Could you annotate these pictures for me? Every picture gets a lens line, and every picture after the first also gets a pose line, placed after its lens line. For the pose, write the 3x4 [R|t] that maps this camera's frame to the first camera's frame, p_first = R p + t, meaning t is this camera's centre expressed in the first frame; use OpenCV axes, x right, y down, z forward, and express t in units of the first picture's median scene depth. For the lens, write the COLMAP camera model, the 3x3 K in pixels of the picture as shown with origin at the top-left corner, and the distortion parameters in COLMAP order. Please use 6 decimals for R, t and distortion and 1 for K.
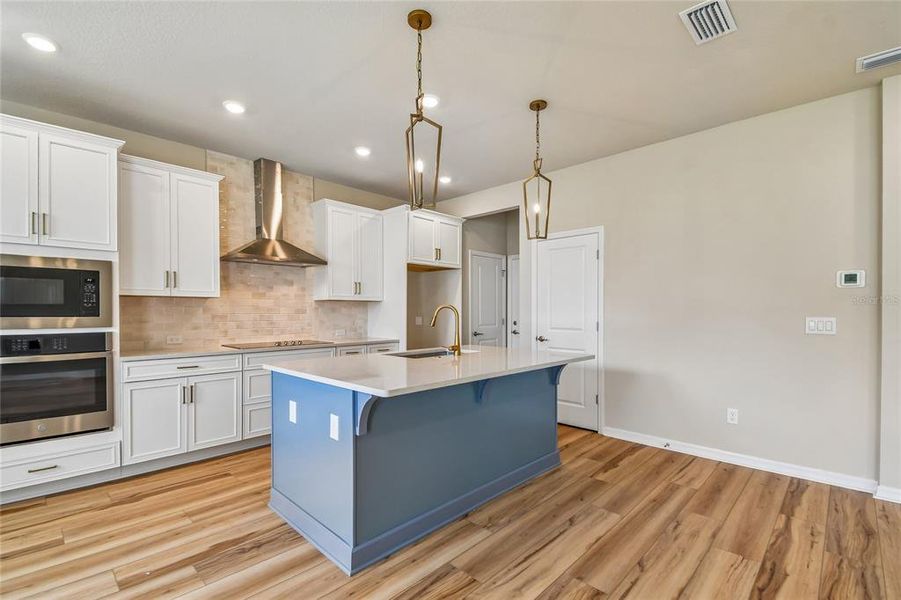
lens RADIAL K [[405.2, 0, 450.3], [0, 405.2, 311.7], [0, 0, 1]] dist [0.036390, -0.025728]
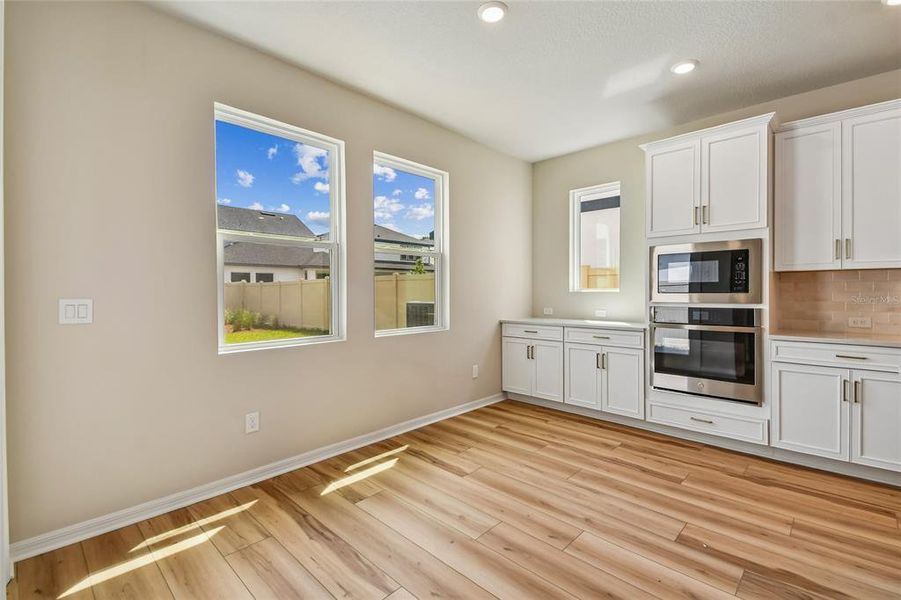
lens RADIAL K [[400.9, 0, 449.1], [0, 400.9, 295.0], [0, 0, 1]] dist [0.034331, -0.022464]
pose [[-0.001996, 0.007773, -0.999968, 0.161386], [0.001812, 0.999968, 0.007769, 0.006727], [0.999996, -0.001796, -0.002010, 0.229954]]
